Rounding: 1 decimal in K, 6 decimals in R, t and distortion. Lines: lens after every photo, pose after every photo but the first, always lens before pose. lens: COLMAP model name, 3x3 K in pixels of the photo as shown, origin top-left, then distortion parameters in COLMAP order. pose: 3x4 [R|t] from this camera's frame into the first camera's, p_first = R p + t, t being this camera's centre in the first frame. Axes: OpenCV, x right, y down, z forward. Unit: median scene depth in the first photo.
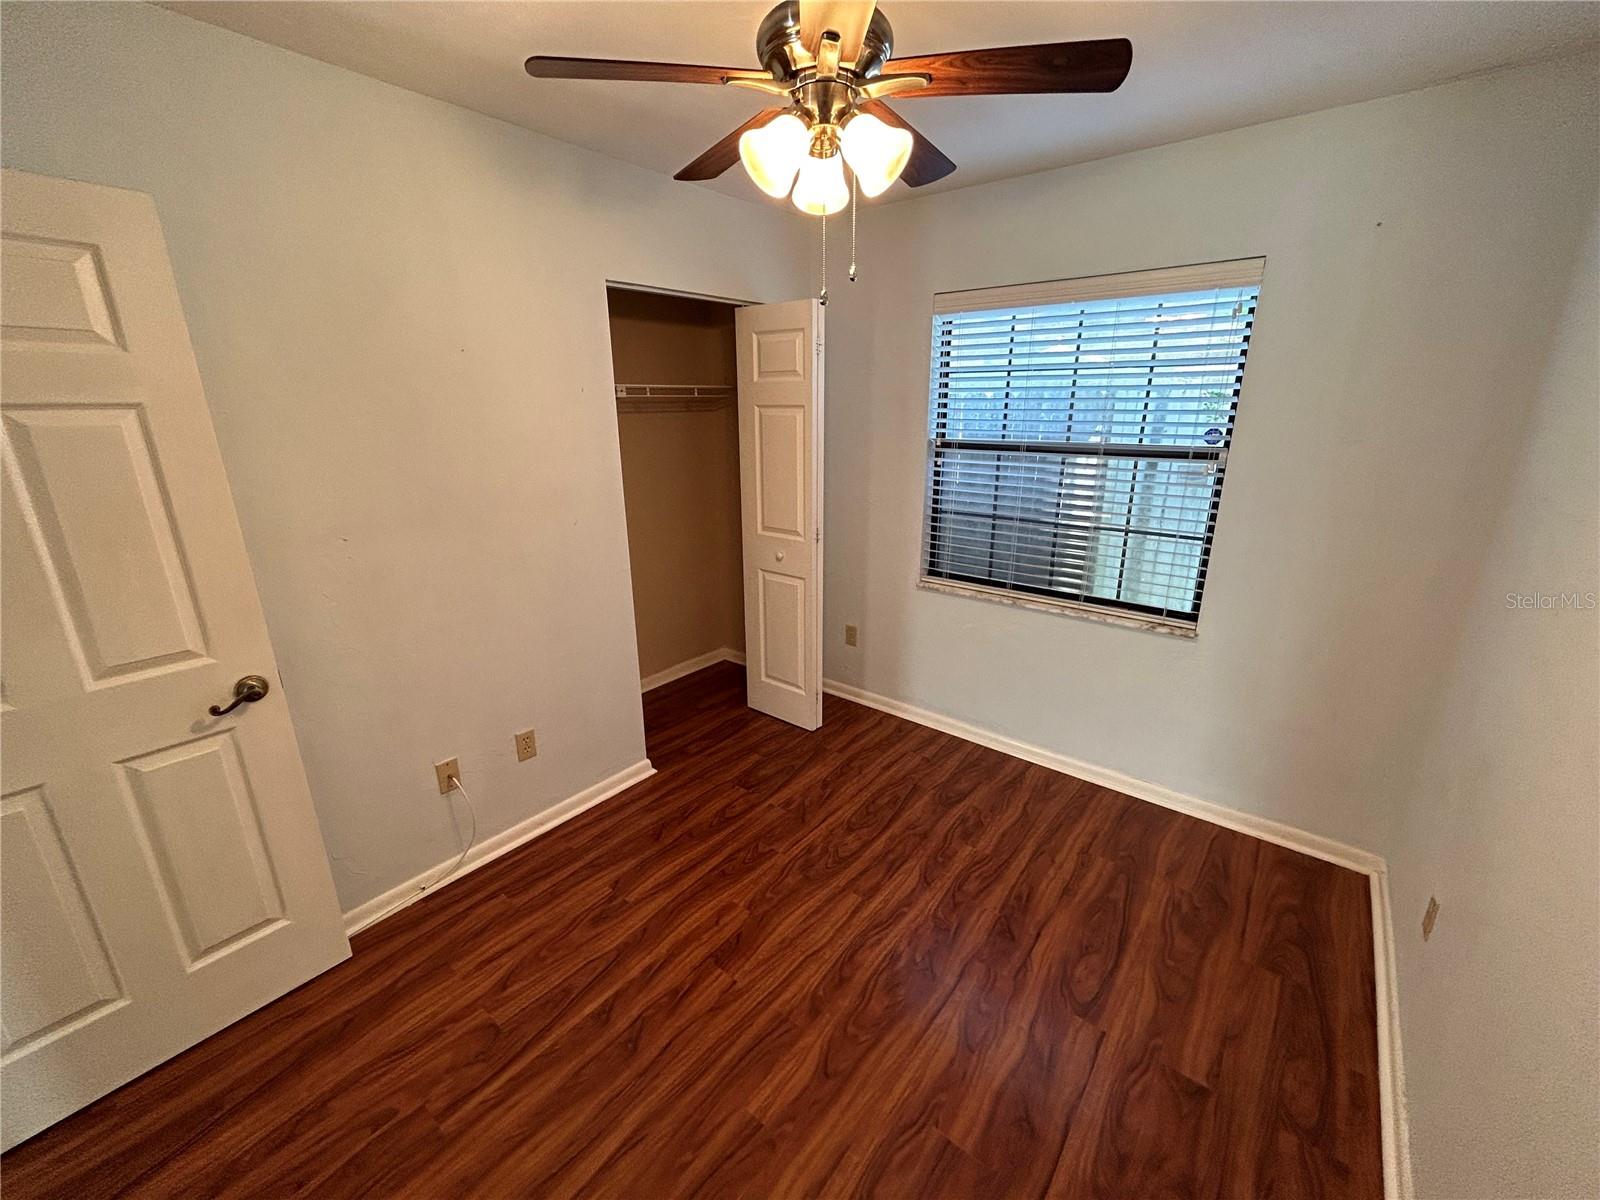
lens RADIAL K [[647.3, 0, 805.5], [0, 647.3, 597.2], [0, 0, 1]] dist [0.005427, 0.000077]
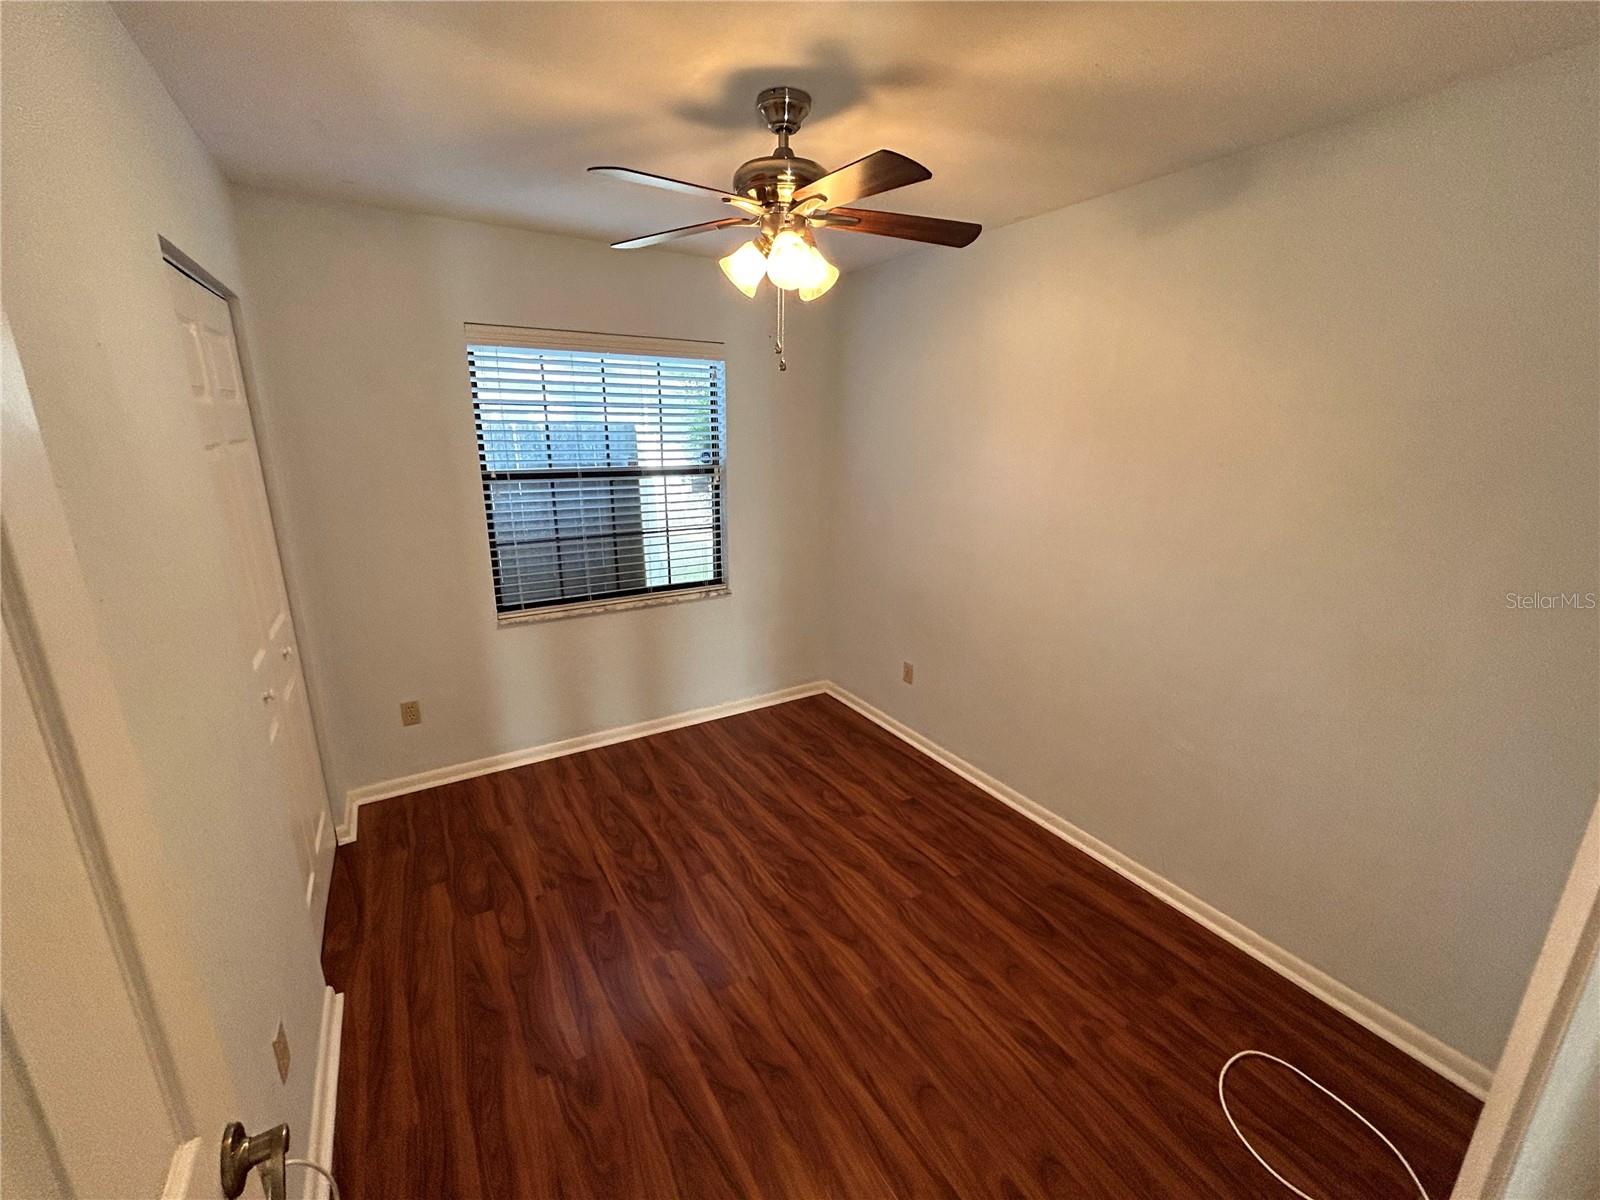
lens RADIAL K [[647.3, 0, 797.1], [0, 647.3, 596.1], [0, 0, 1]] dist [0.005427, 0.000077]
pose [[0.333705, -0.234788, 0.912971, -0.684527], [0.263592, 0.953095, 0.148759, -0.107998], [-0.905075, 0.191010, 0.379941, 0.303619]]
